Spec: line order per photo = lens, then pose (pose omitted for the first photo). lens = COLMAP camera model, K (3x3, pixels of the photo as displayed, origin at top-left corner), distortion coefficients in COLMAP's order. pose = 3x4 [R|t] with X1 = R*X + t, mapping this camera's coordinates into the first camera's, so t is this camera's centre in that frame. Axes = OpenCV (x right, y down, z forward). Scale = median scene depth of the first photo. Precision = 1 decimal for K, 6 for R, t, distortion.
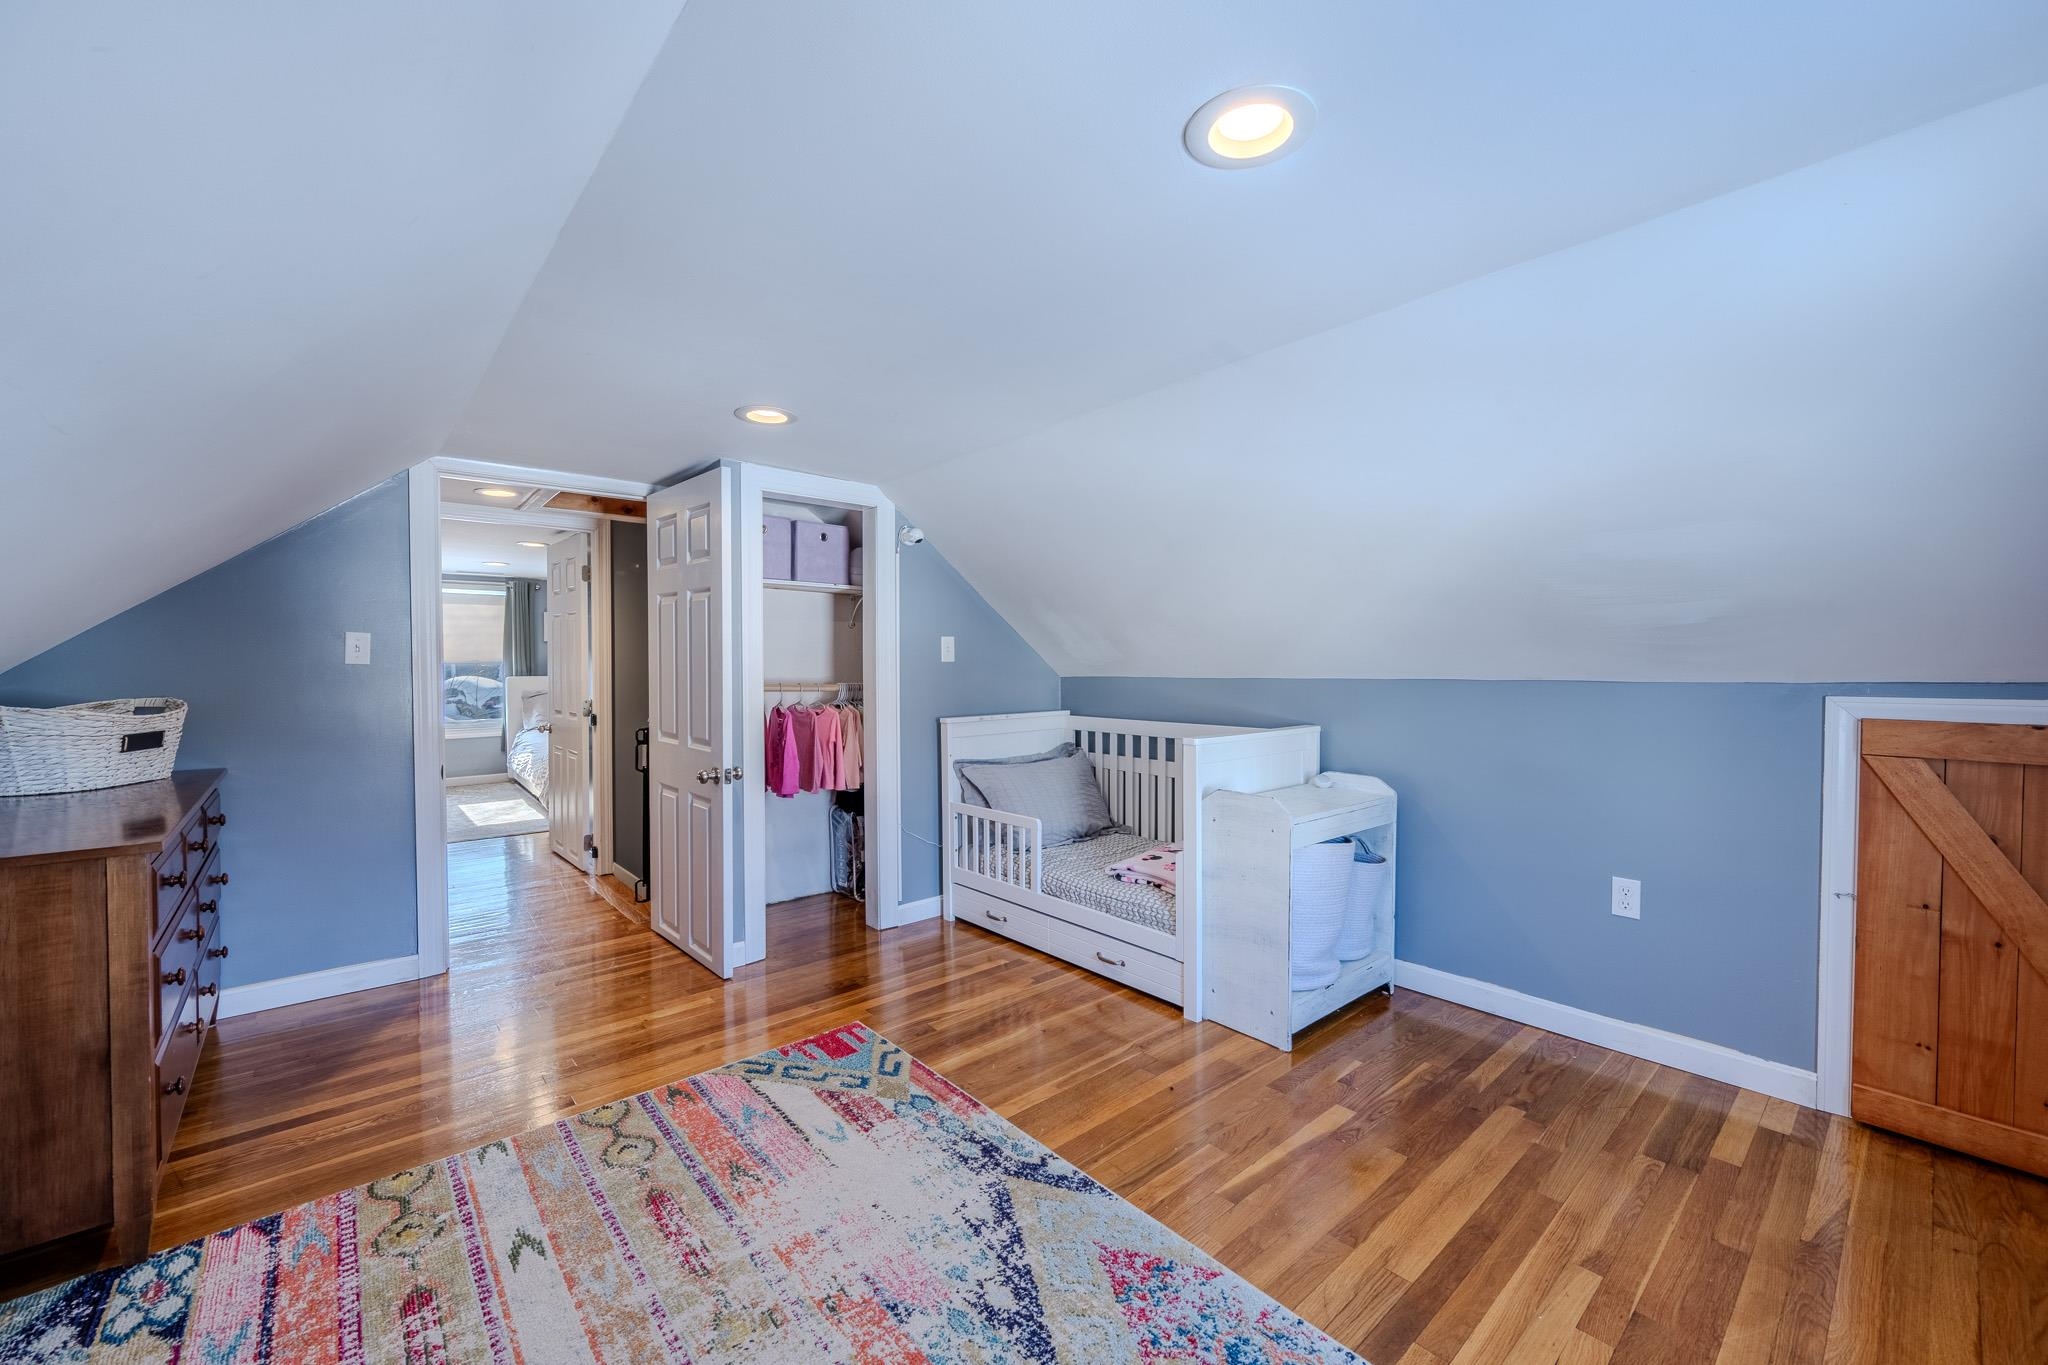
lens RADIAL K [[812.2, 0, 1035.3], [0, 812.2, 680.6], [0, 0, 1]] dist [-0.002941, -0.000066]
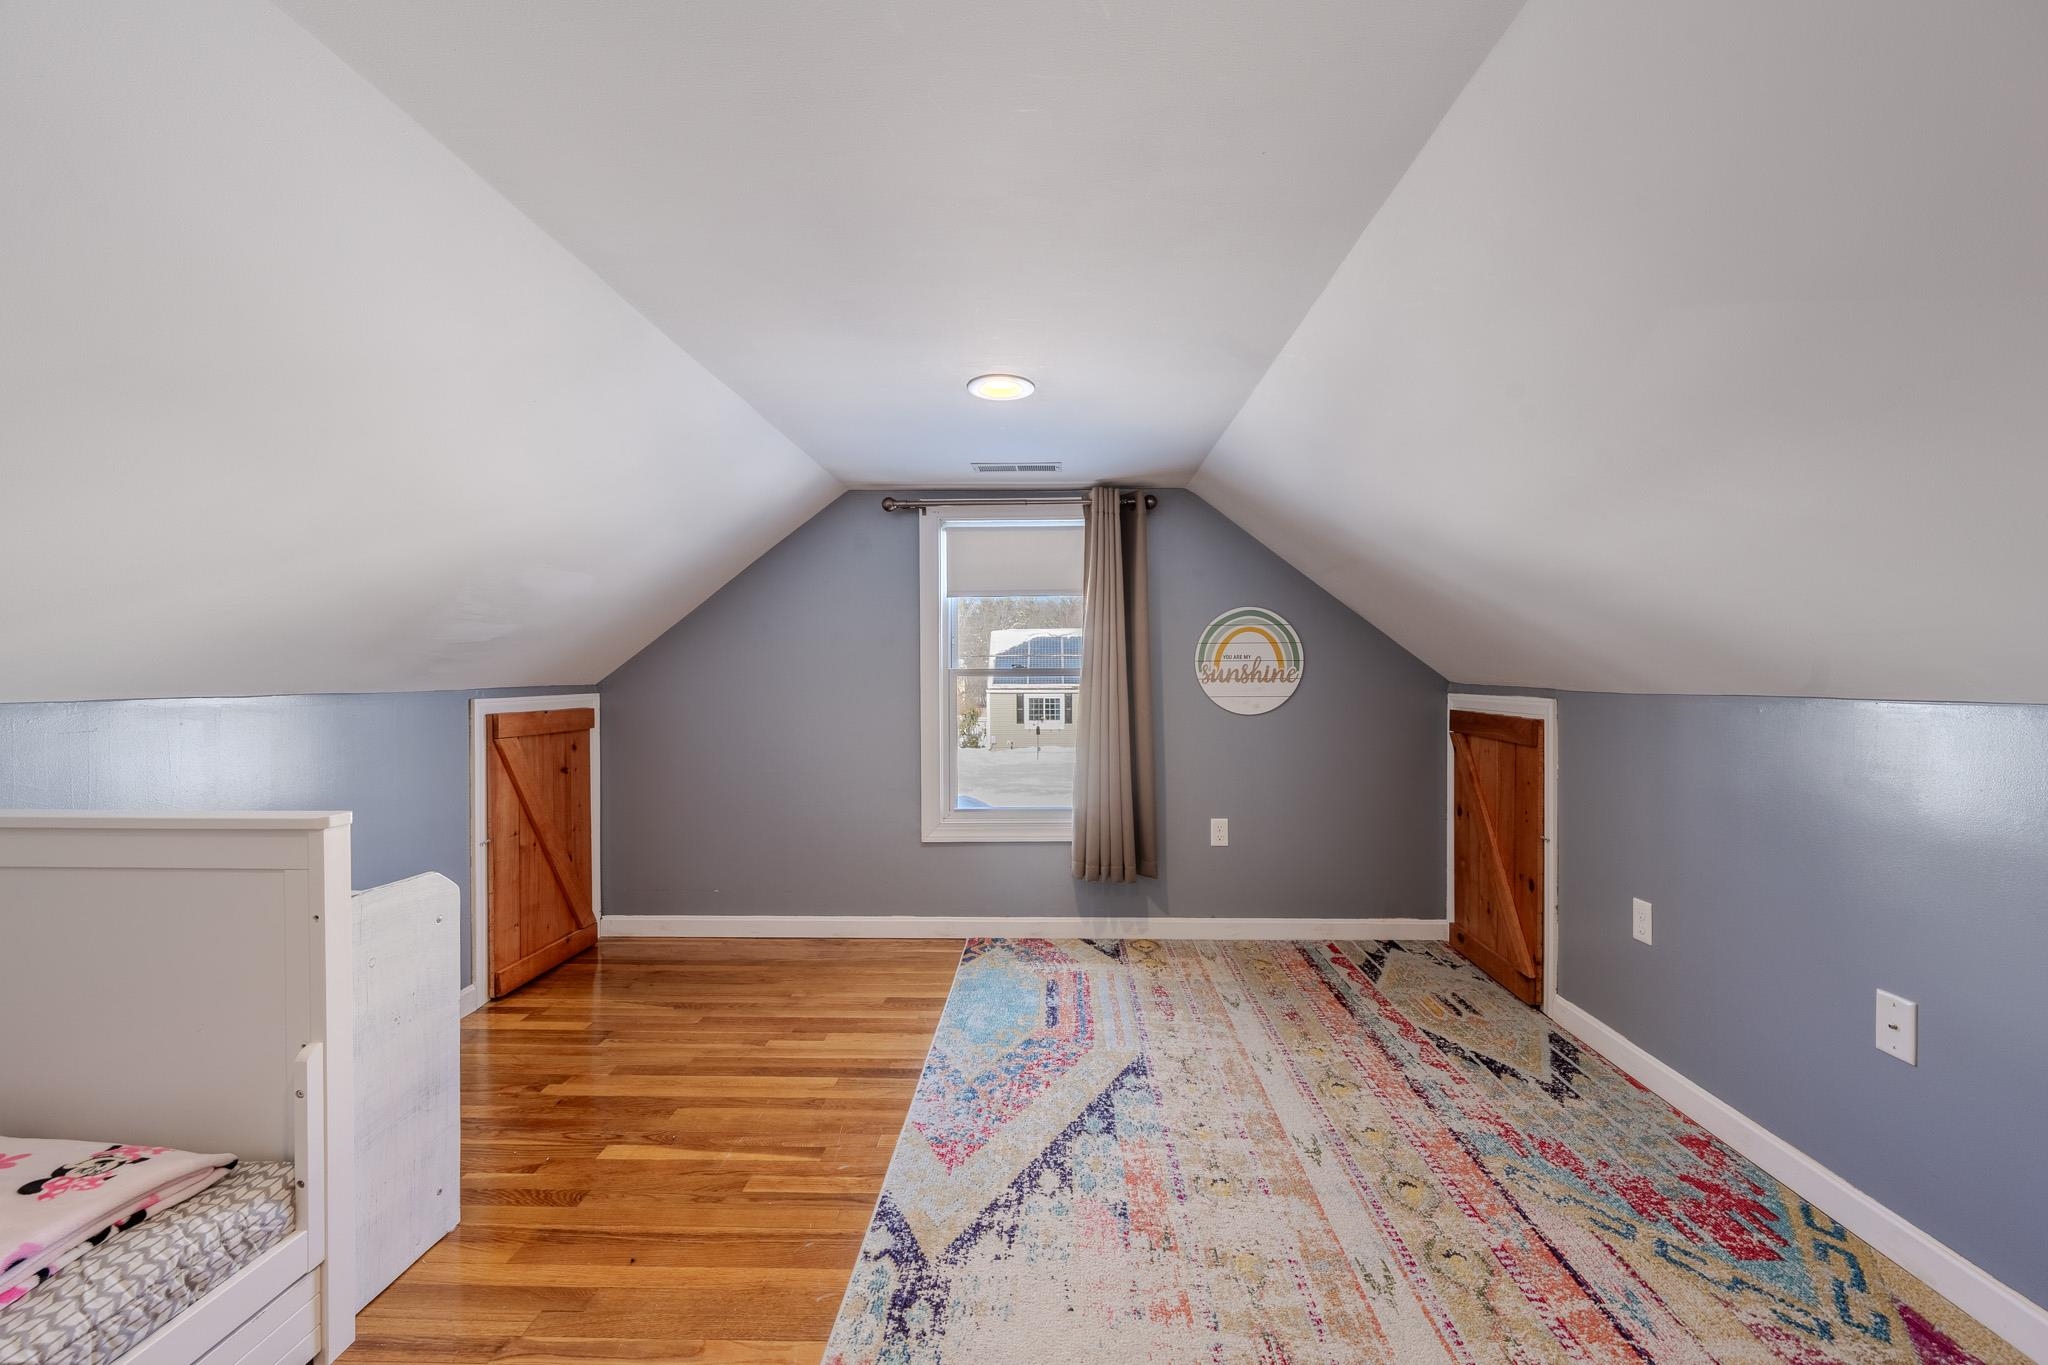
lens RADIAL K [[812.2, 0, 1034.2], [0, 812.2, 684.3], [0, 0, 1]] dist [-0.002941, -0.000066]
pose [[-0.729813, -0.004463, 0.683632, -0.681098], [0.018347, 0.999491, 0.026111, -0.024073], [-0.683400, 0.031598, -0.729360, 1.482888]]
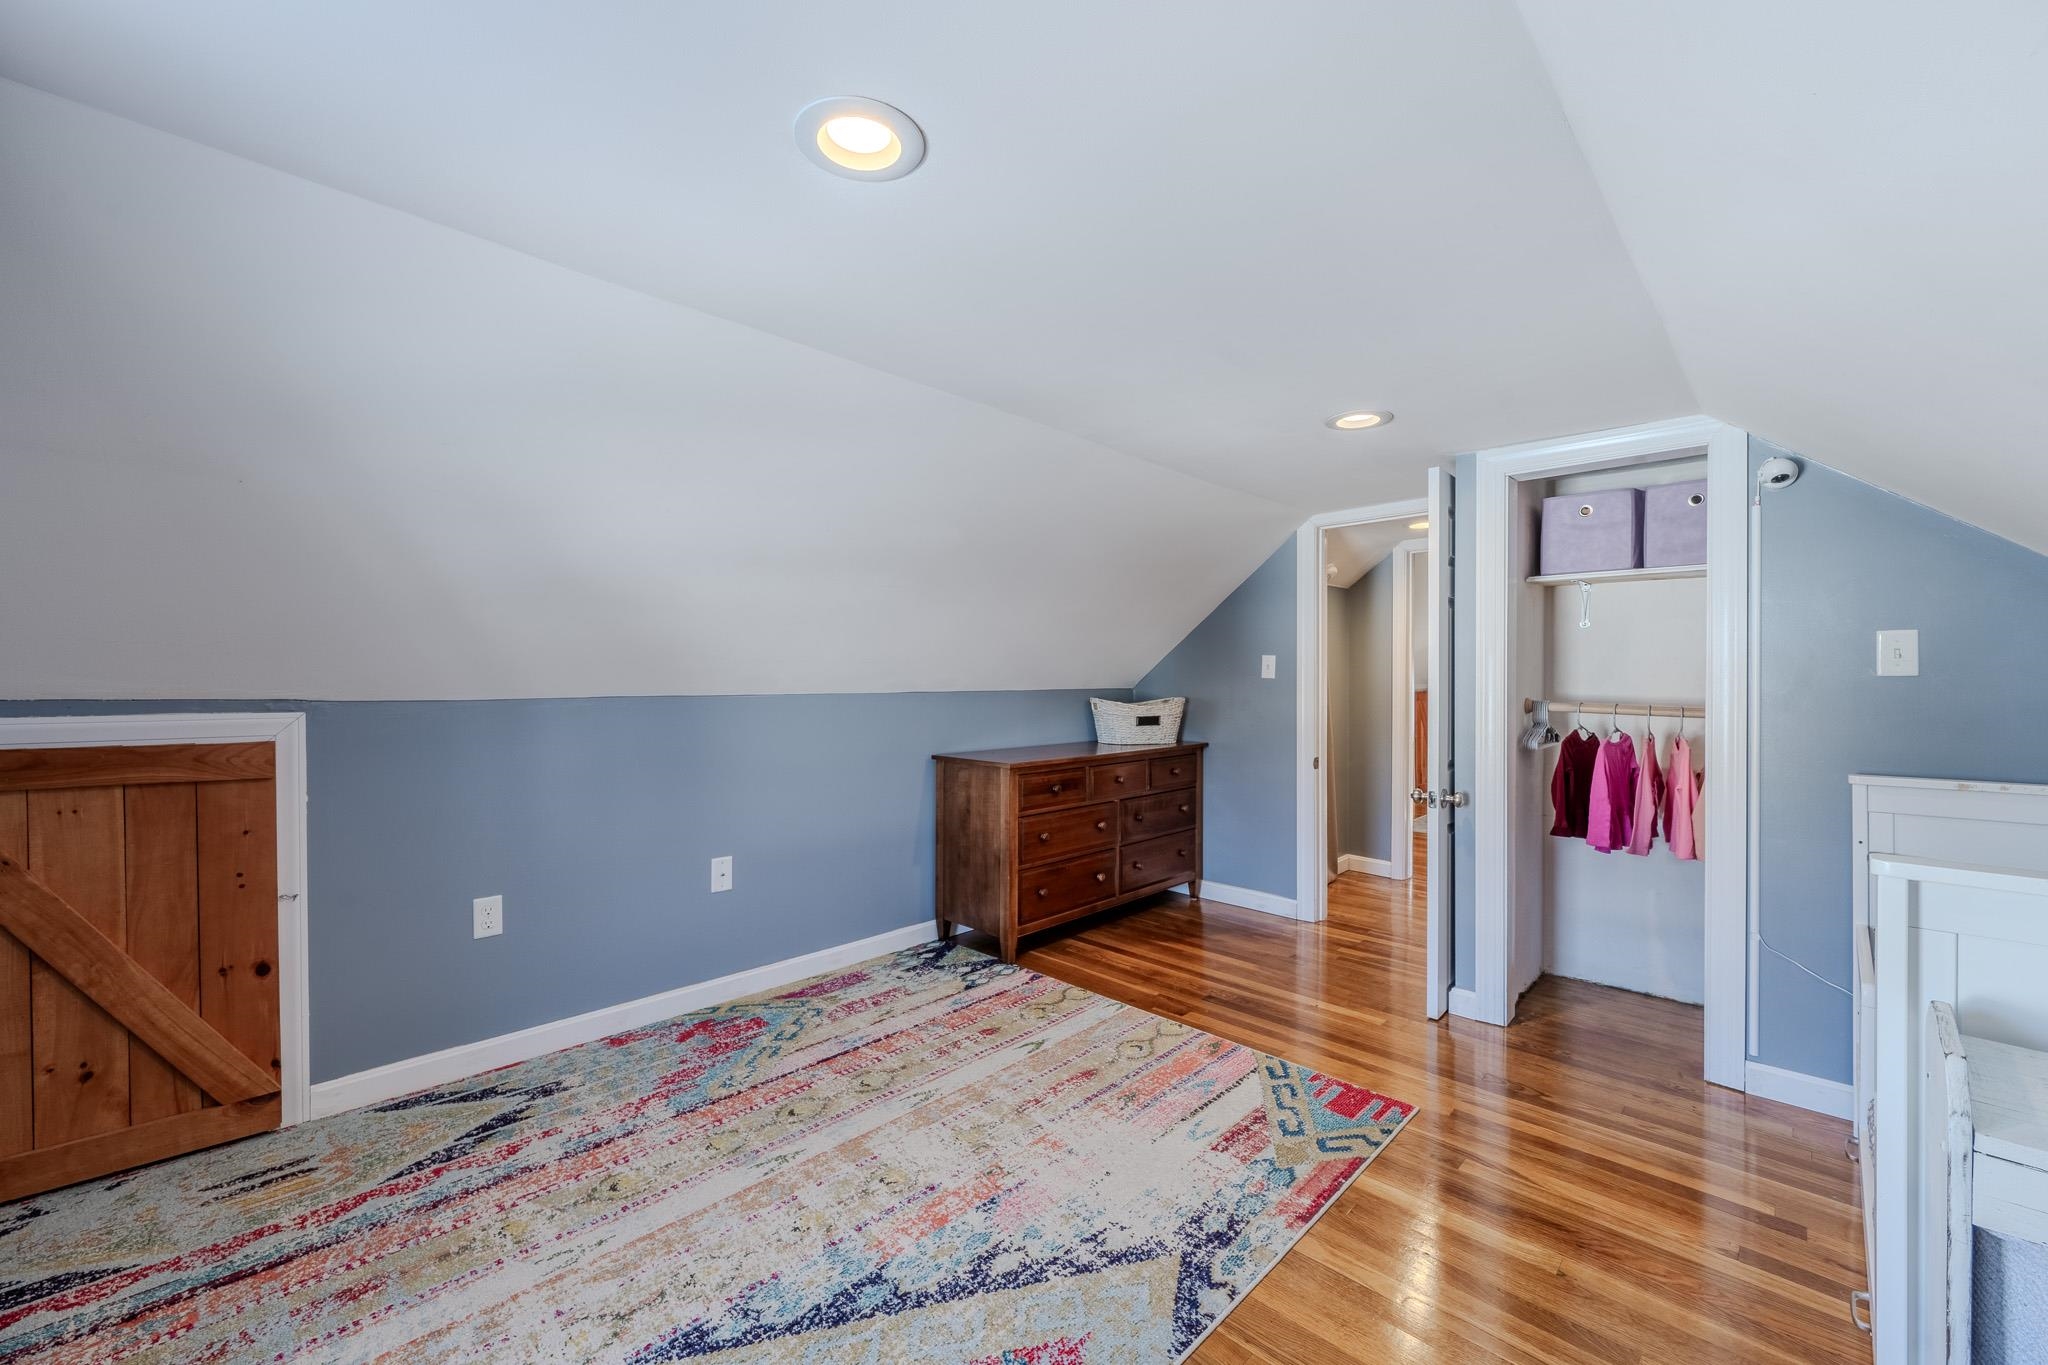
lens RADIAL K [[812.2, 0, 1016.5], [0, 812.2, 676.1], [0, 0, 1]] dist [-0.002941, -0.000066]
pose [[0.055568, -0.001228, -0.998454, 0.812688], [-0.022485, 0.999744, -0.002481, -0.015890], [0.998202, 0.022588, 0.055526, 0.732622]]
